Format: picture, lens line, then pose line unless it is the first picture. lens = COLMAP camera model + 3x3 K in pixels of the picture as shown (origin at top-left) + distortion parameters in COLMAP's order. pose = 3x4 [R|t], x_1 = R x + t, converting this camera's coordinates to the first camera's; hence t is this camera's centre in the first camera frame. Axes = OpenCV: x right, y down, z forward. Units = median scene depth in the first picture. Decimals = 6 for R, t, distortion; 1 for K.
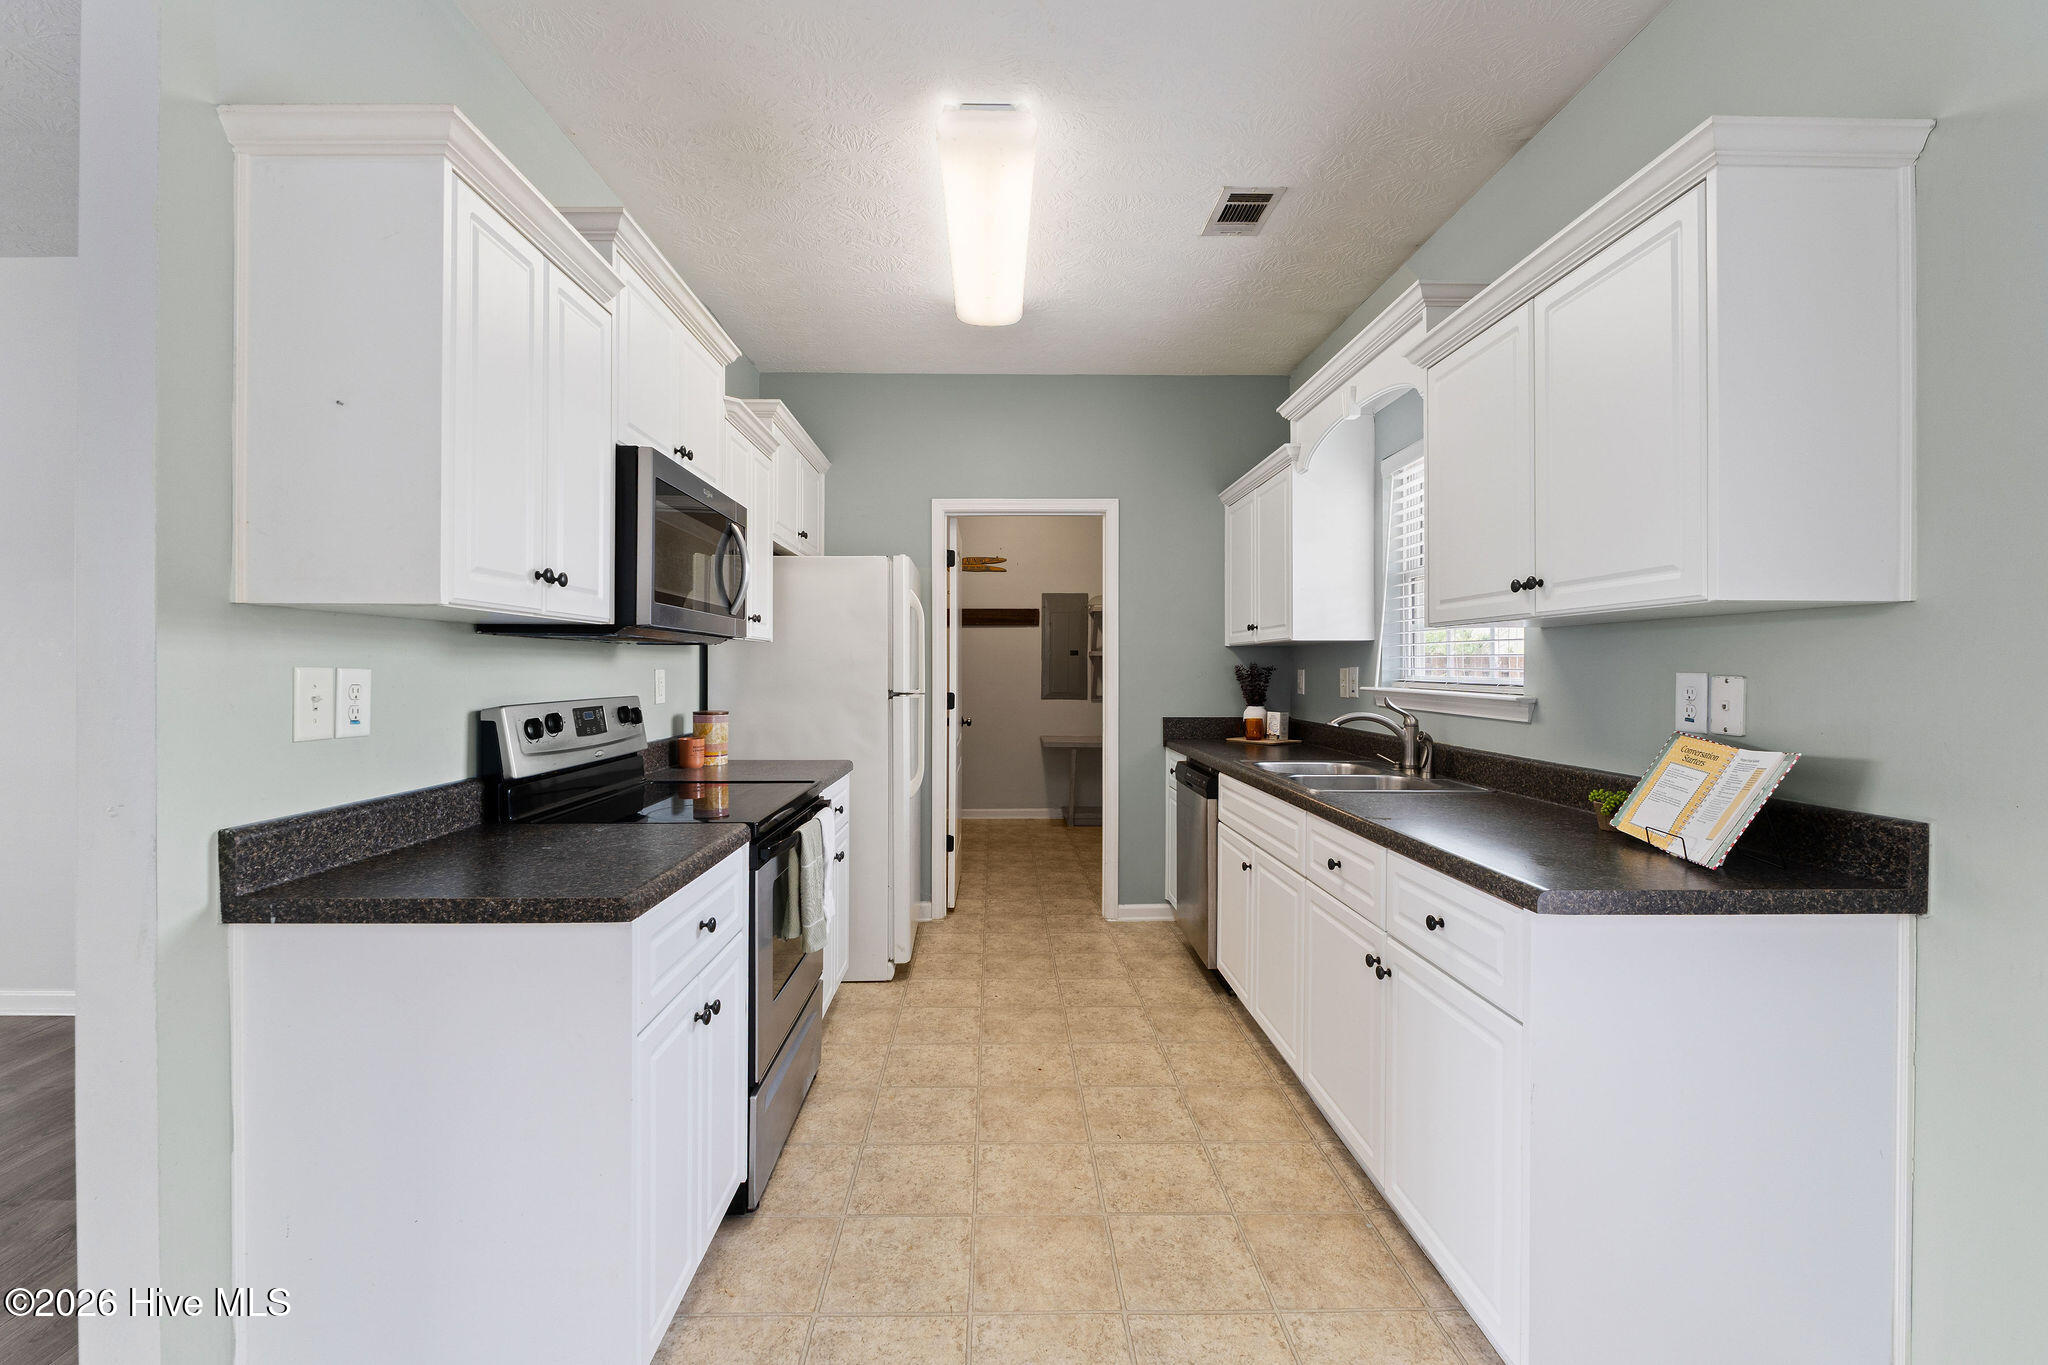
lens RADIAL K [[859.1, 0, 1009.1], [0, 859.1, 666.4], [0, 0, 1]] dist [-0.004773, -0.000253]
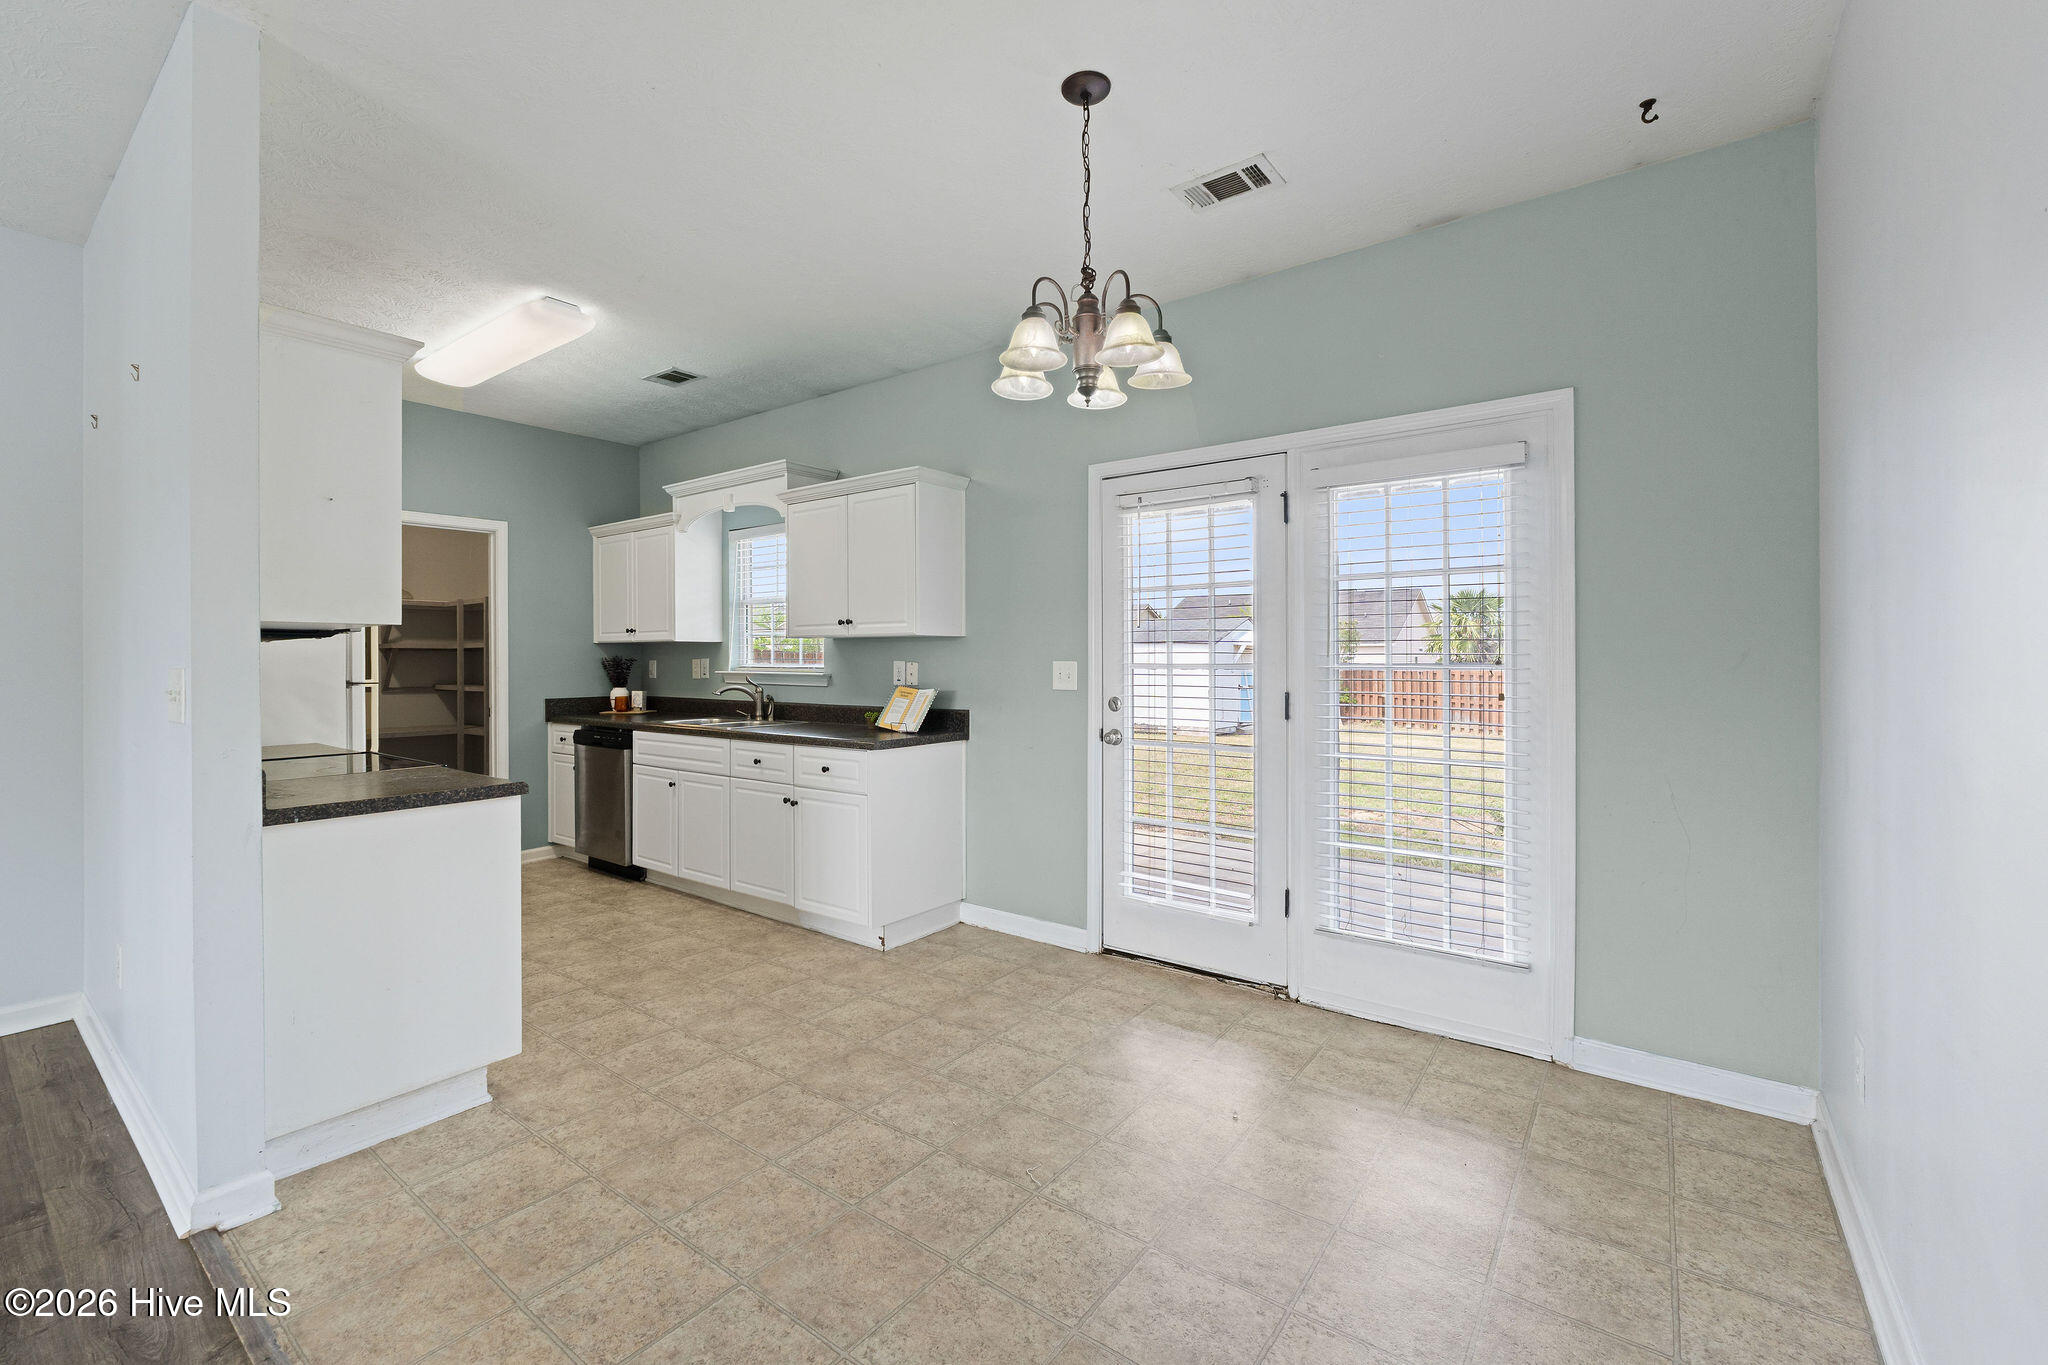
lens RADIAL K [[859.1, 0, 1021.1], [0, 859.1, 673.5], [0, 0, 1]] dist [-0.004773, -0.000253]
pose [[0.601607, -0.016747, 0.798616, -0.612718], [0.001717, 0.999805, 0.019672, -0.002952], [-0.798790, -0.010464, 0.601519, -0.482129]]
